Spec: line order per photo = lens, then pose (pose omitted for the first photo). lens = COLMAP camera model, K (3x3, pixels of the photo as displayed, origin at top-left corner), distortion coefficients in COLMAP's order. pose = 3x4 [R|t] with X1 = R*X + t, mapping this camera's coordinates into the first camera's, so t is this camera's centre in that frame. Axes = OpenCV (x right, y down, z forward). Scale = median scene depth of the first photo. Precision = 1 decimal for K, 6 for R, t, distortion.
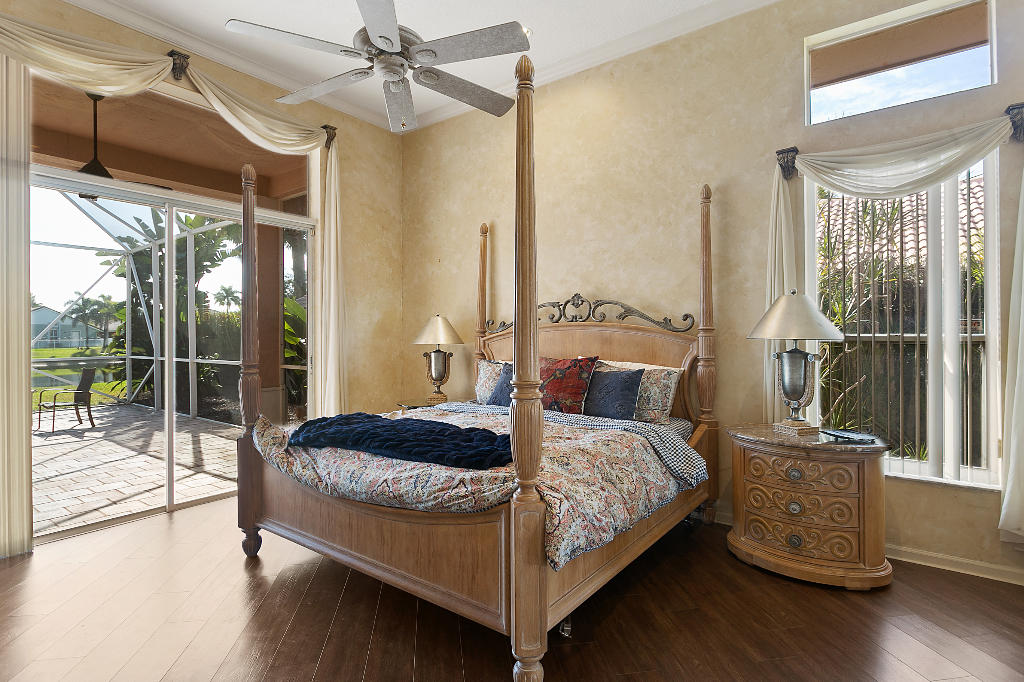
lens RADIAL K [[528.3, 0, 500.0], [0, 528.3, 326.2], [0, 0, 1]] dist [-0.002199, 0.001415]
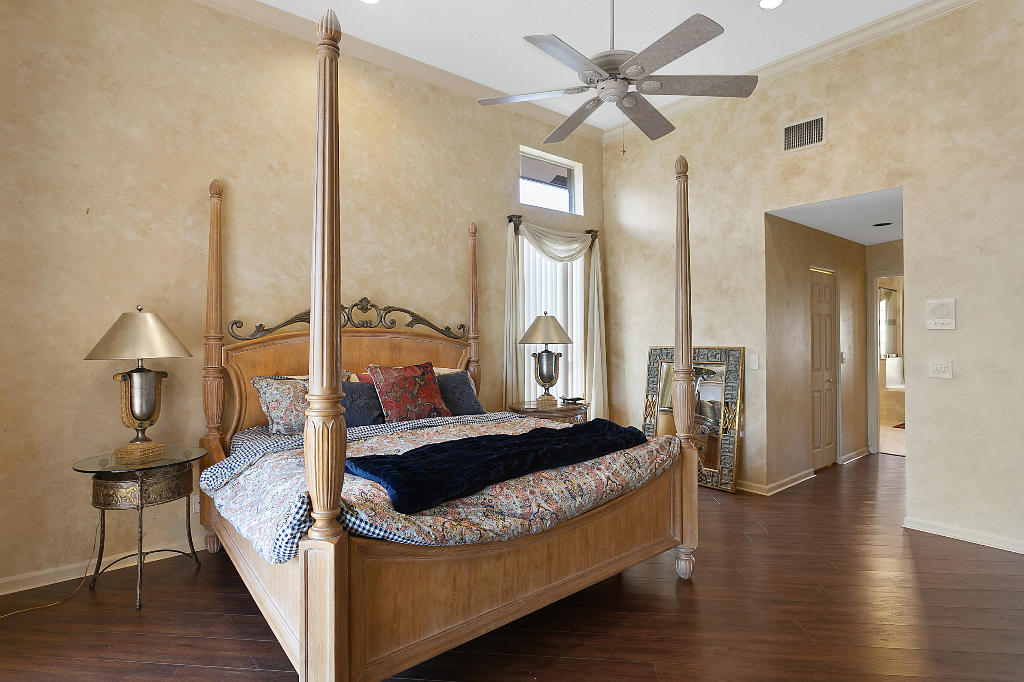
lens RADIAL K [[528.3, 0, 512.3], [0, 528.3, 336.6], [0, 0, 1]] dist [-0.002199, 0.001415]
pose [[0.216518, 0.016822, 0.976134, -0.823325], [-0.002301, 0.999858, -0.016720, 0.025732], [-0.976276, 0.001374, 0.216526, 0.644187]]
